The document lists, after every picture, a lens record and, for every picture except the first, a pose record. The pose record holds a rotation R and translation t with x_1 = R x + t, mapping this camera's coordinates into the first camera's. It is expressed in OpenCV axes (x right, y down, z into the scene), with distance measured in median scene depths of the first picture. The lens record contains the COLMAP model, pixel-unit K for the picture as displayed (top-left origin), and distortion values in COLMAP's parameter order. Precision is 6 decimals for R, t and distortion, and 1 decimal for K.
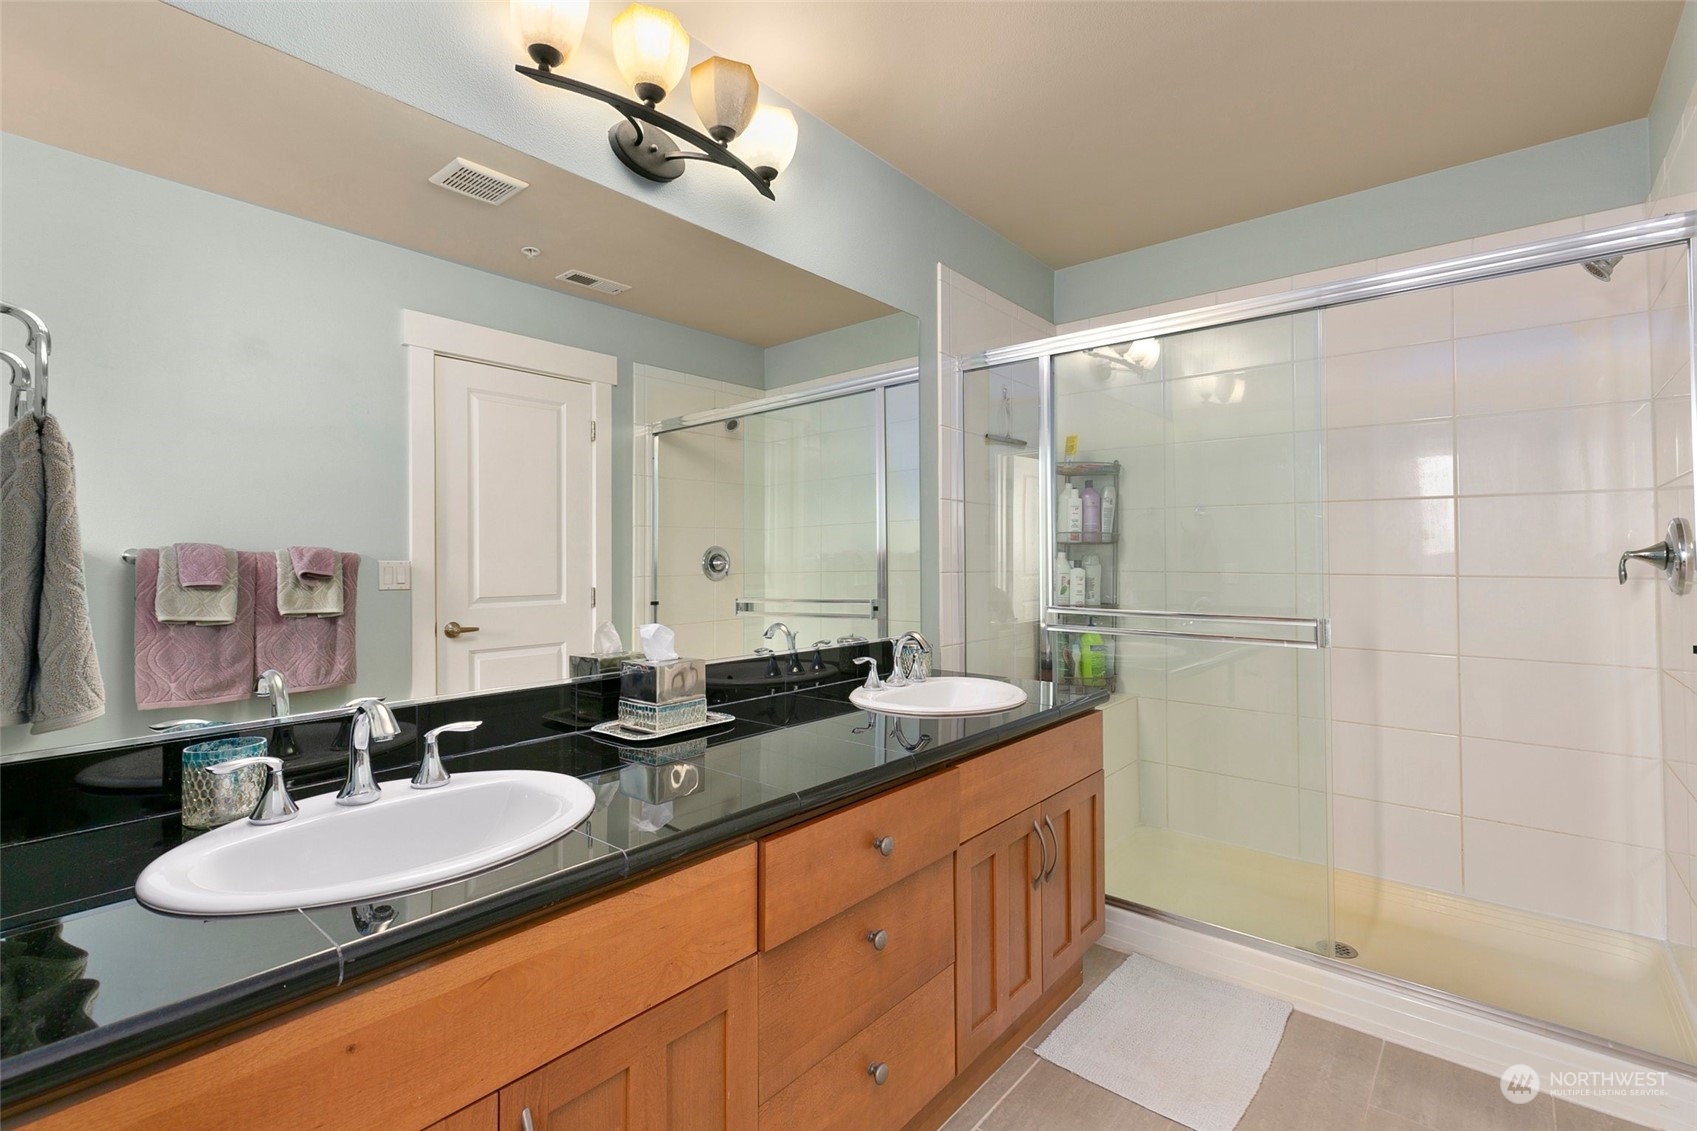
lens RADIAL K [[762.5, 0, 849.8], [0, 762.5, 544.9], [0, 0, 1]] dist [-0.029321, -0.000064]
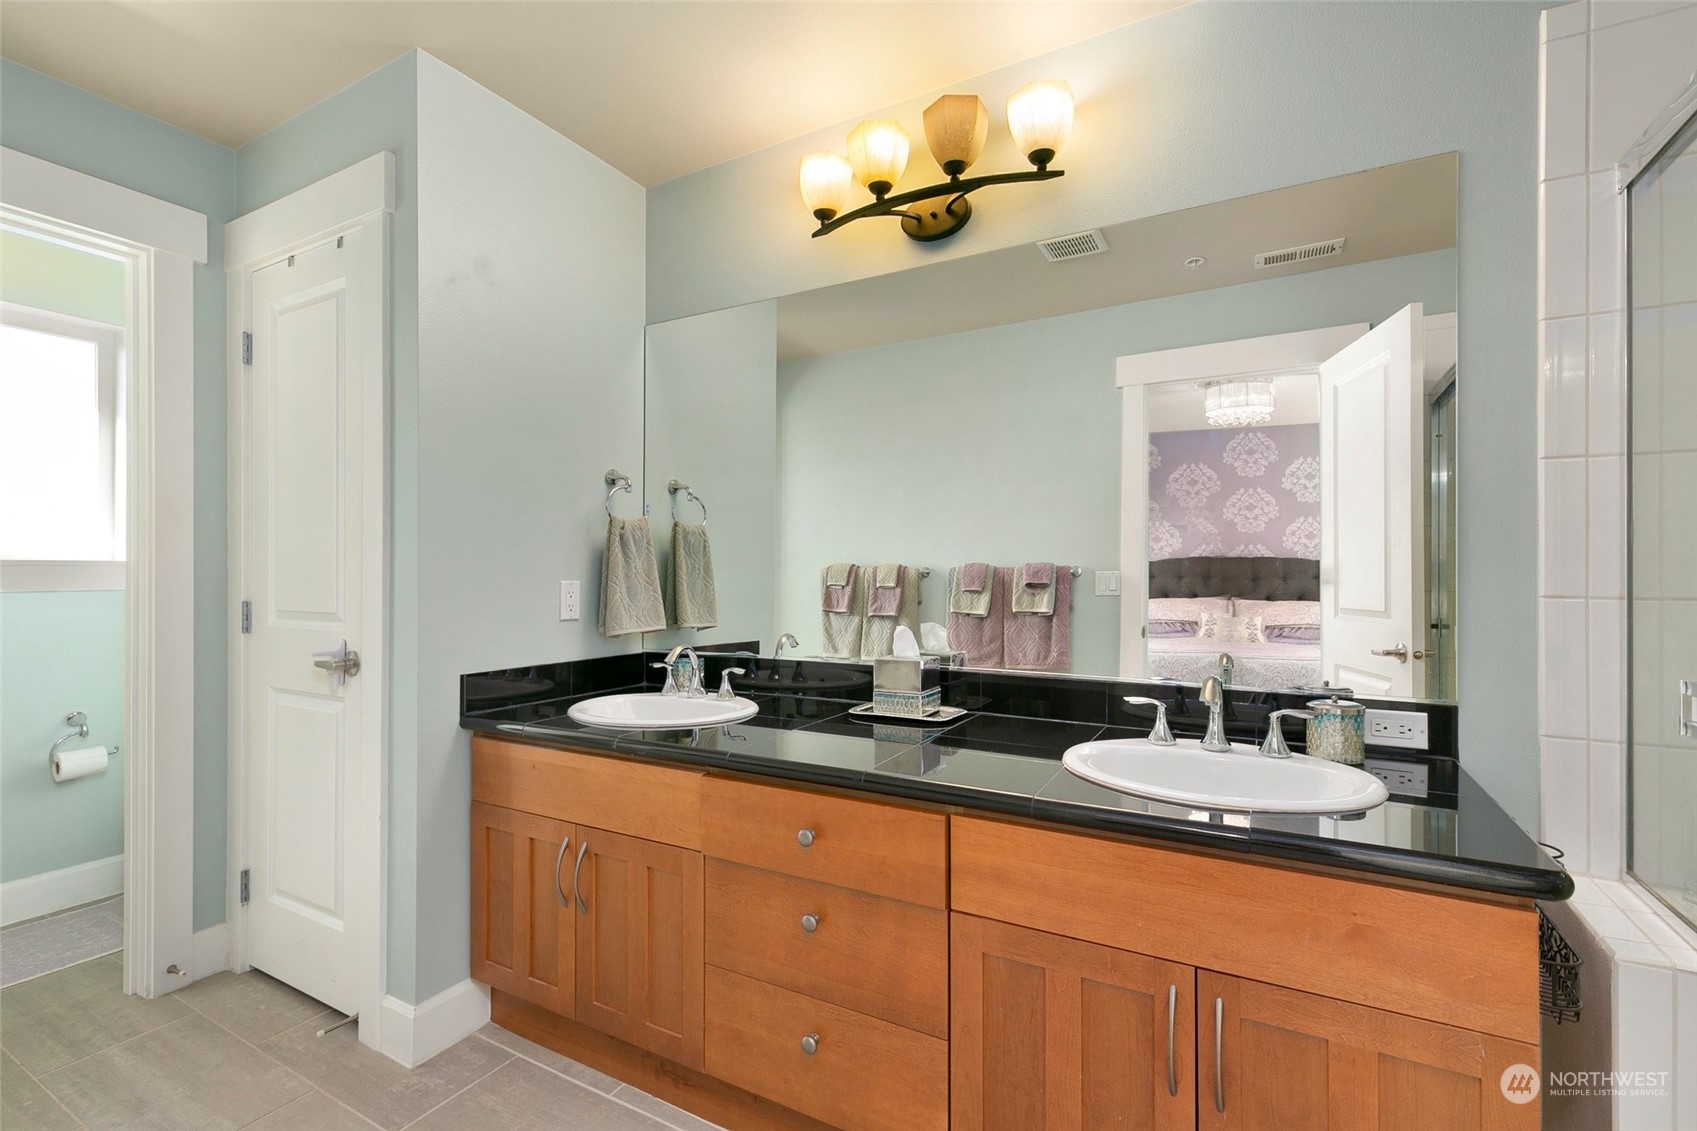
lens RADIAL K [[760.9, 0, 852.2], [0, 760.9, 568.4], [0, 0, 1]] dist [0.001518, 0.000648]
pose [[0.190215, -0.006184, -0.981723, 0.596144], [0.021037, 0.999776, -0.002221, 0.008885], [0.981517, -0.020230, 0.190302, 0.456619]]
